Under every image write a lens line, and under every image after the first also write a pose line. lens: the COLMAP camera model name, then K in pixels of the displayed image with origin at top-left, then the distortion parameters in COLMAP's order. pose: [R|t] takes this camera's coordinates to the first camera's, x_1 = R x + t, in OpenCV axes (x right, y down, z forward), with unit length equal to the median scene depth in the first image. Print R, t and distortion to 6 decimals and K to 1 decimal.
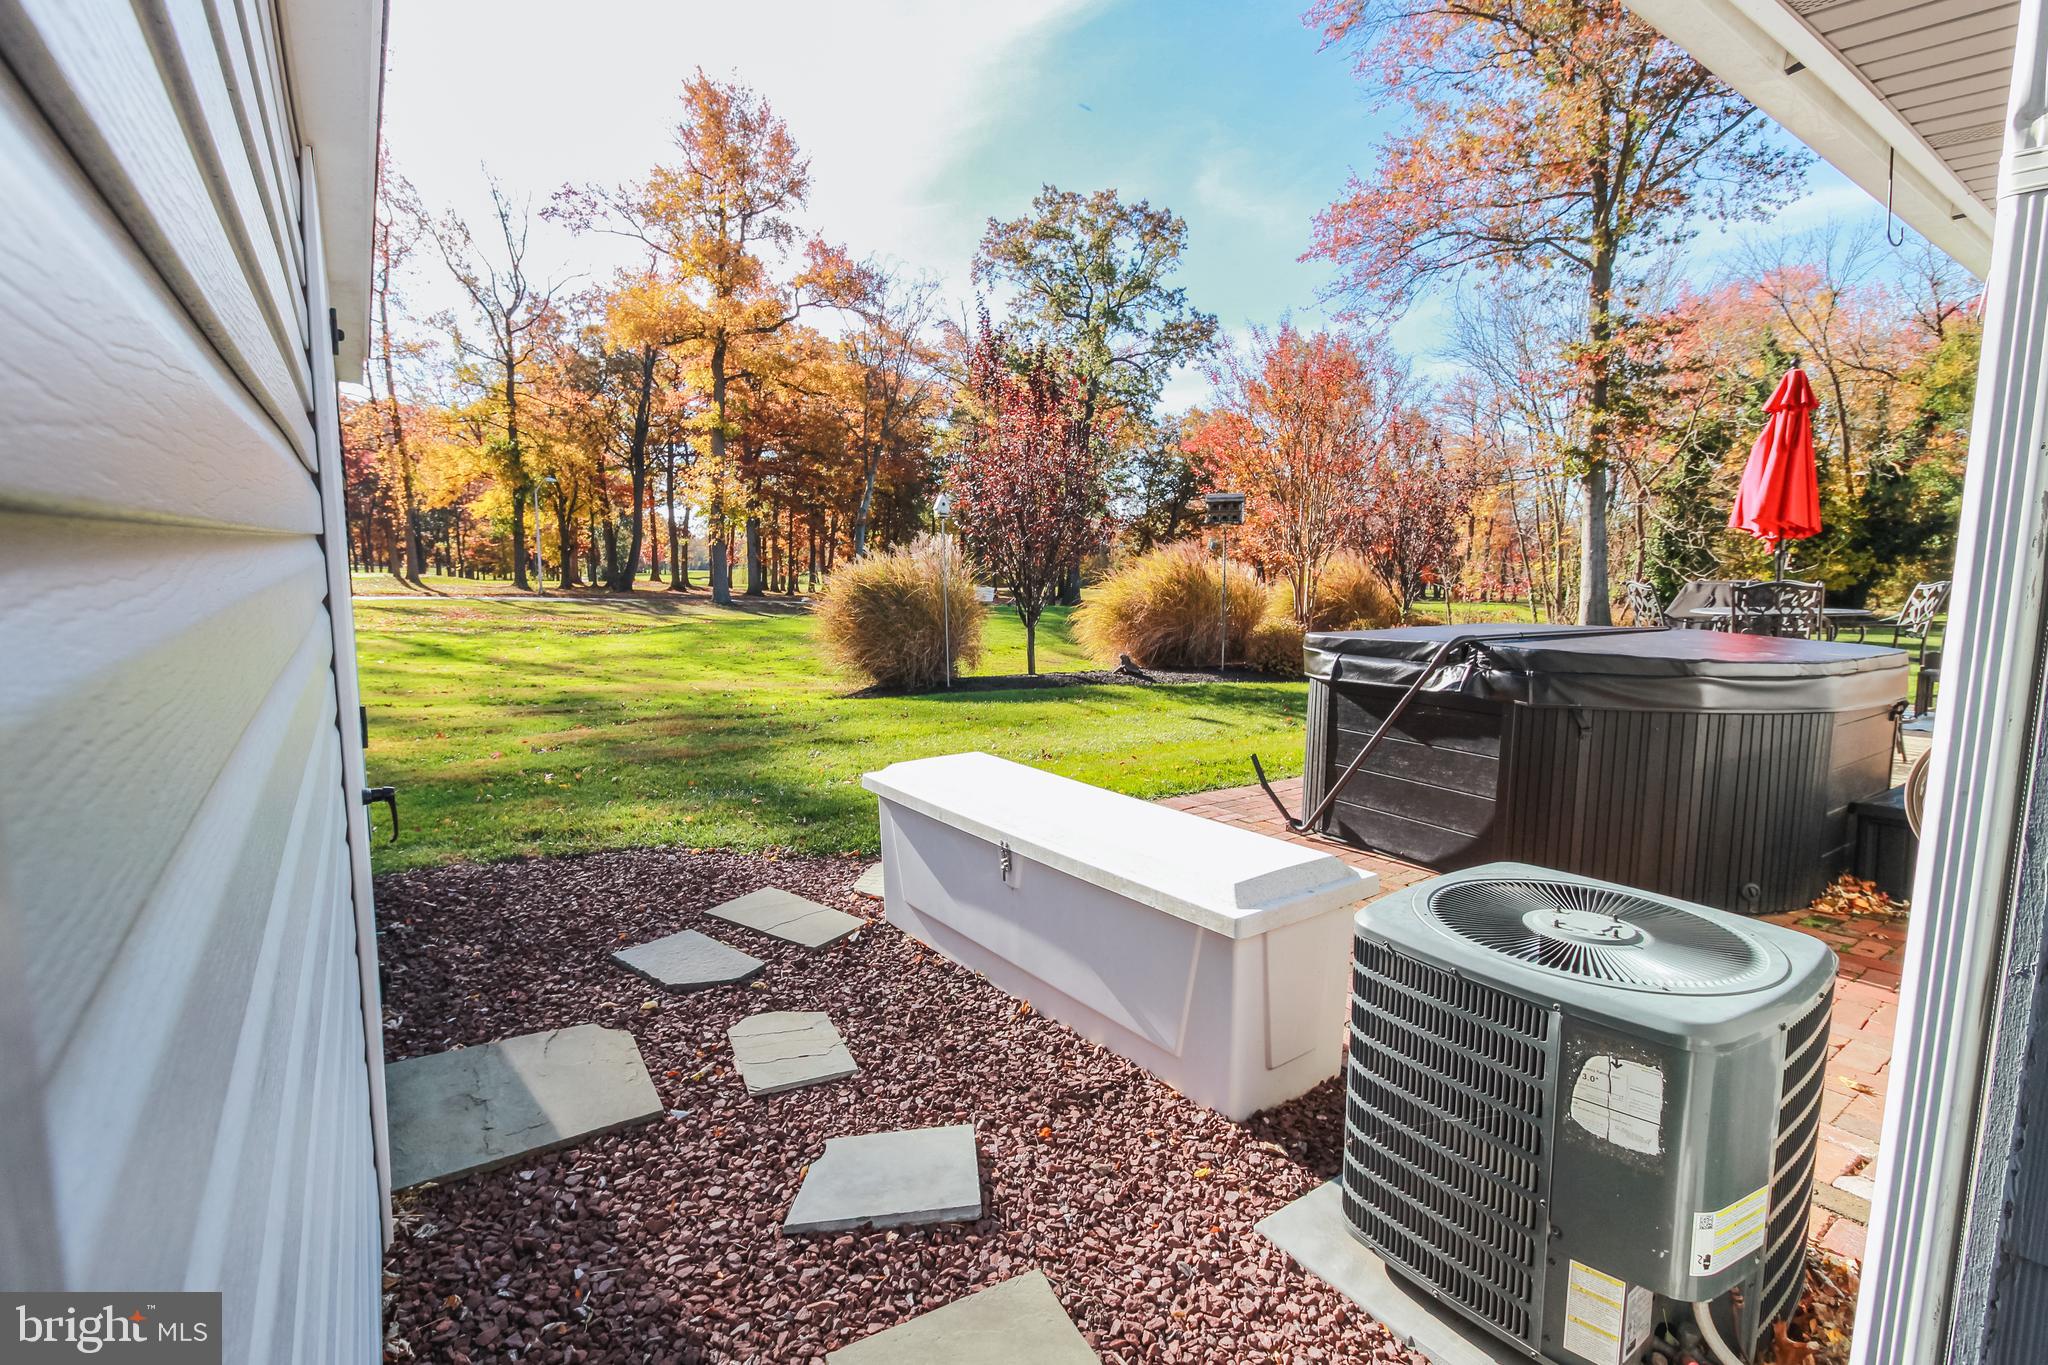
lens RADIAL K [[956.8, 0, 1024.0], [0, 956.8, 682.5], [0, 0, 1]] dist [-0.001313, -0.001135]
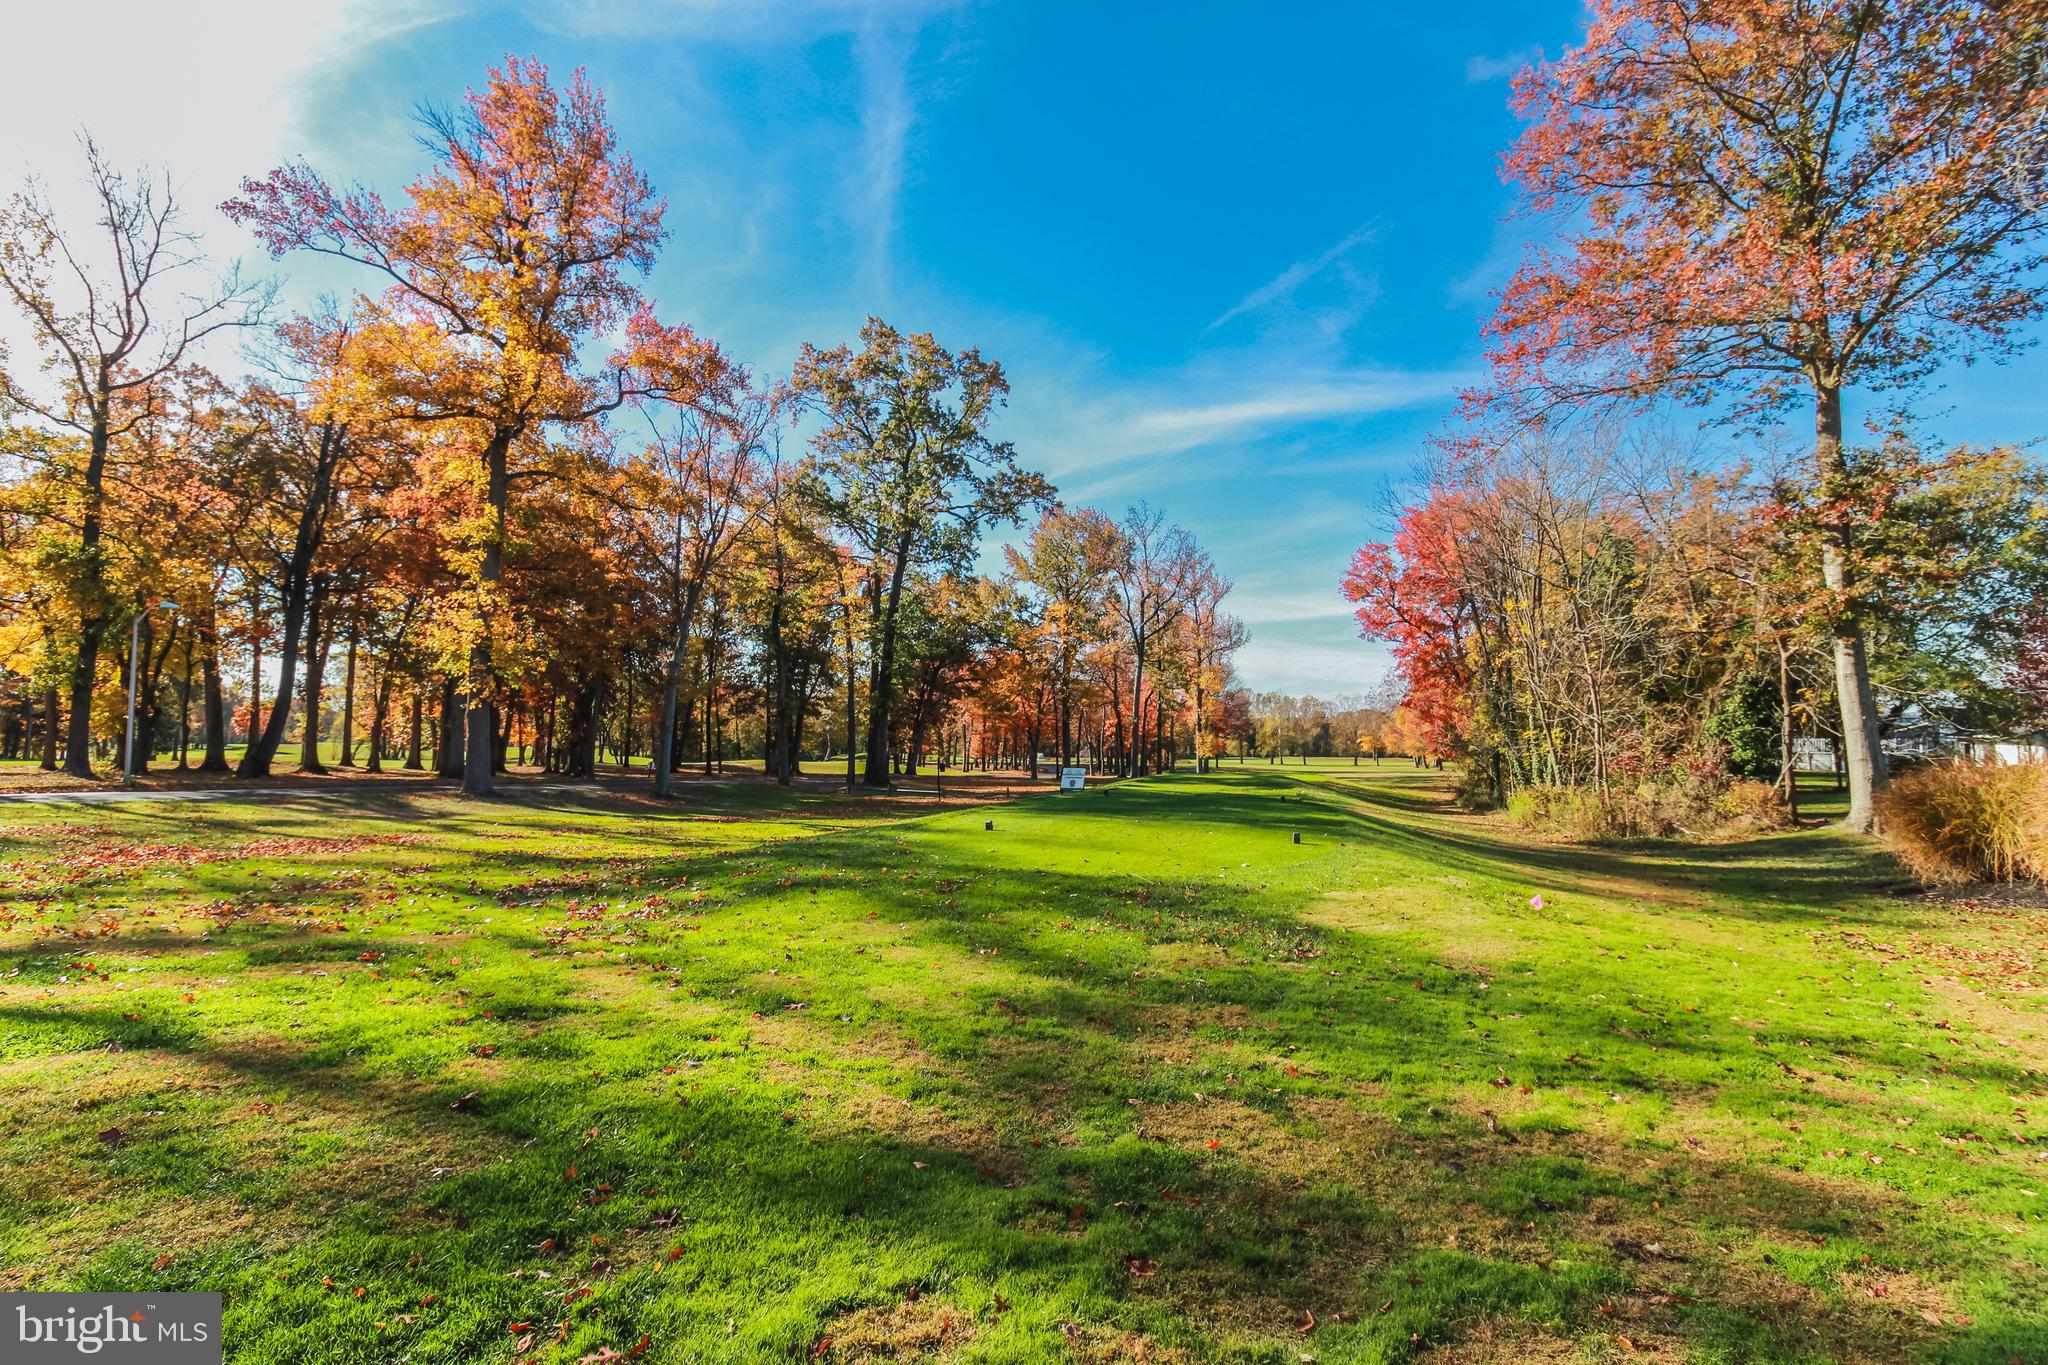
lens RADIAL K [[937.4, 0, 1013.8], [0, 937.4, 677.9], [0, 0, 1]] dist [-0.001910, -0.000987]
pose [[0.934329, 0.017473, 0.355984, -0.178396], [0.047984, 0.983538, -0.174216, -0.027635], [-0.353167, 0.179856, 0.918109, 0.223358]]
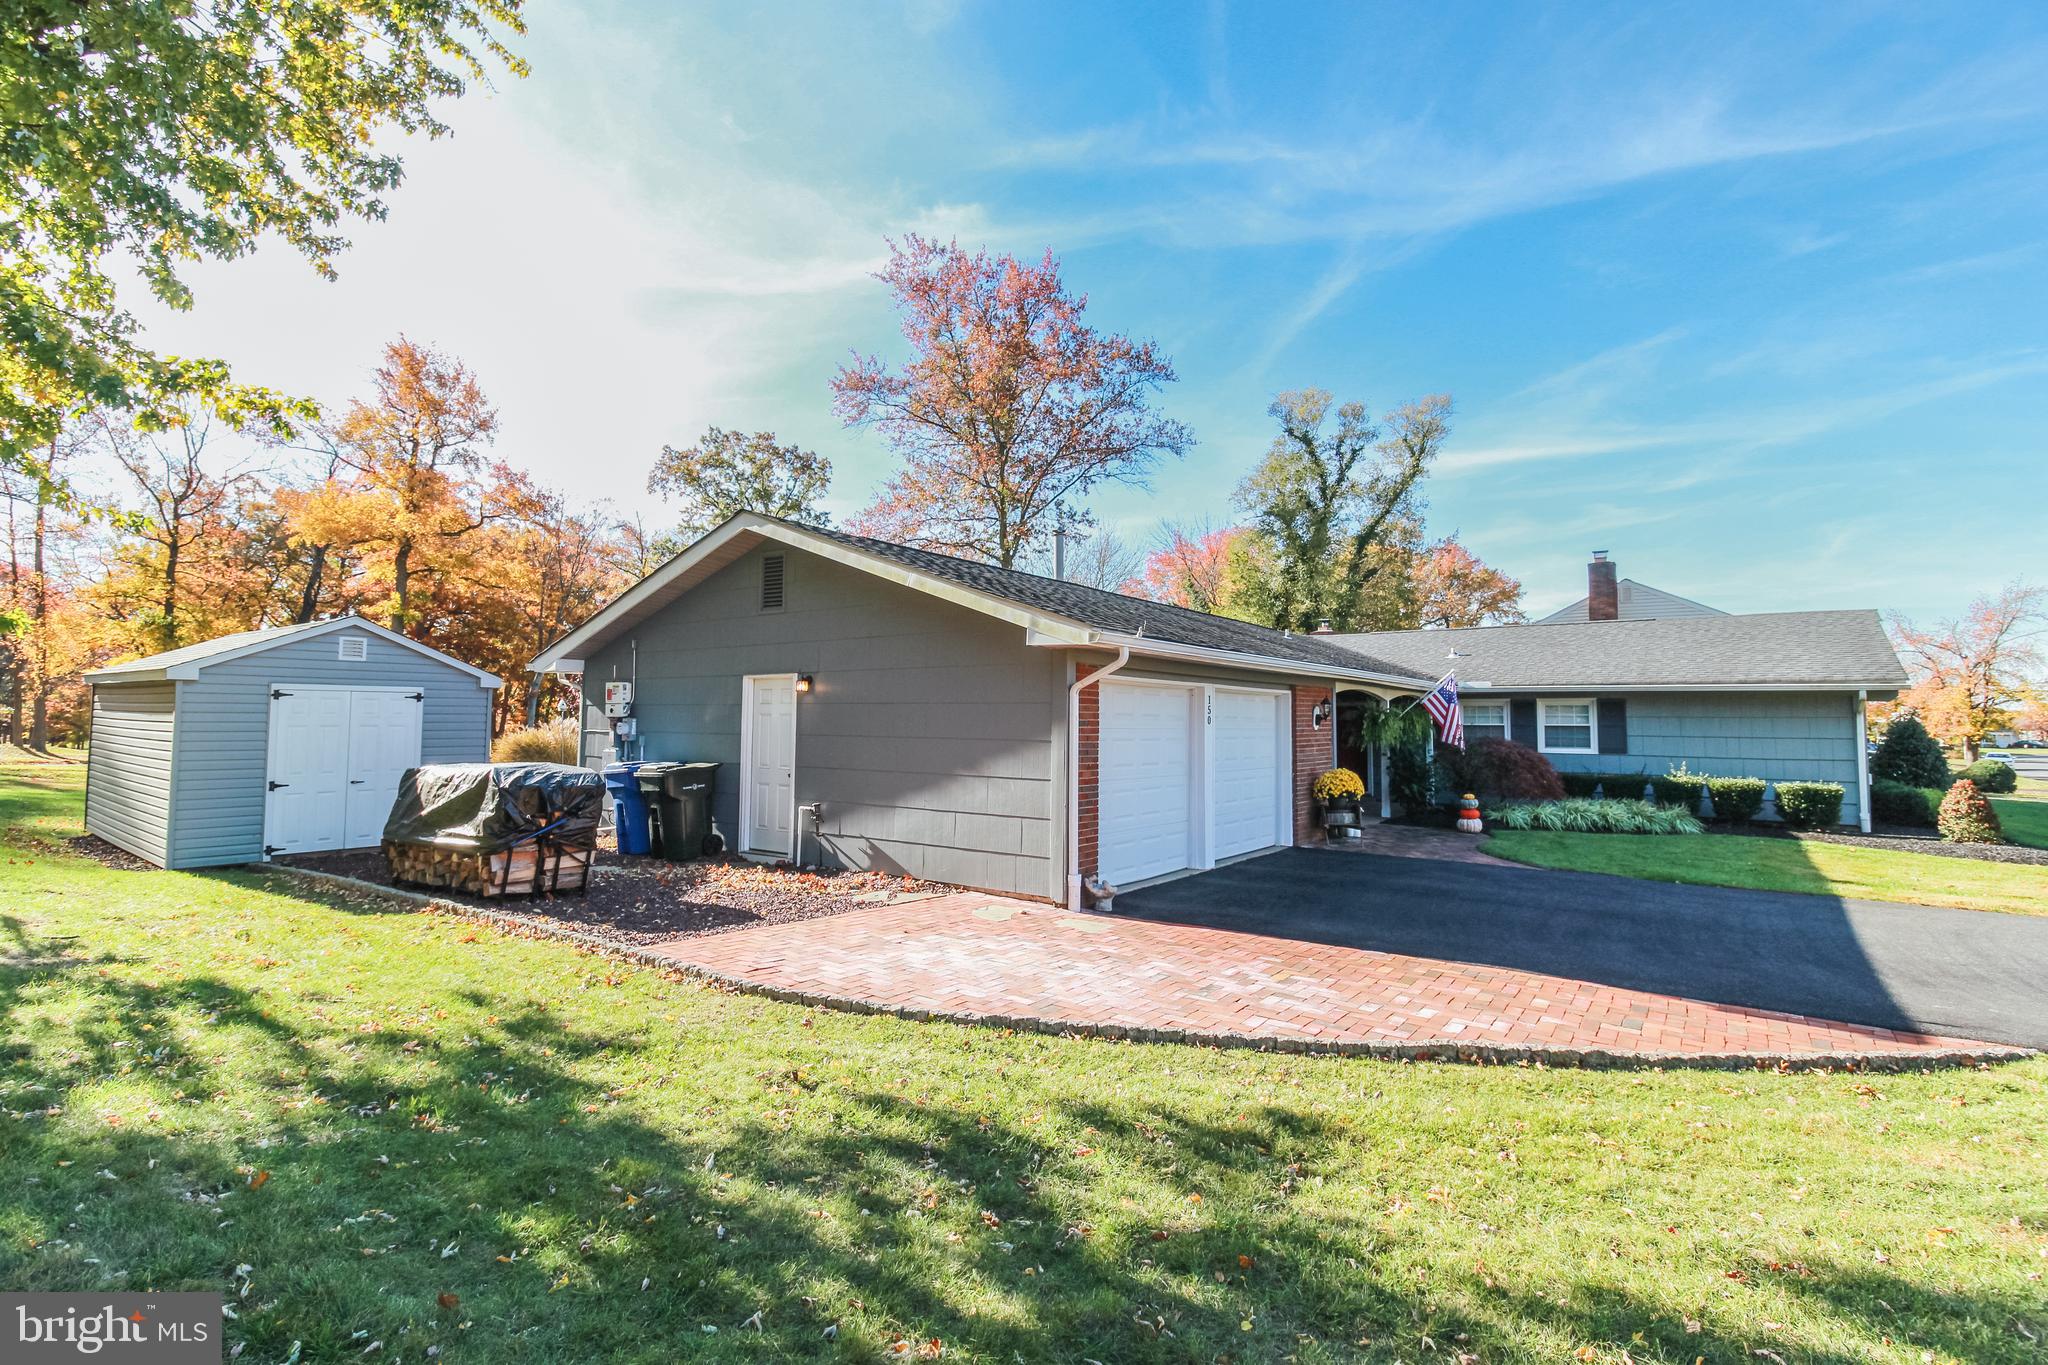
lens RADIAL K [[956.8, 0, 1024.0], [0, 956.8, 682.5], [0, 0, 1]] dist [-0.001313, -0.001135]
pose [[0.955285, 0.012769, 0.295412, 0.051368], [0.037616, 0.985701, -0.164249, 0.025916], [-0.293285, 0.168017, 0.941145, -0.245700]]
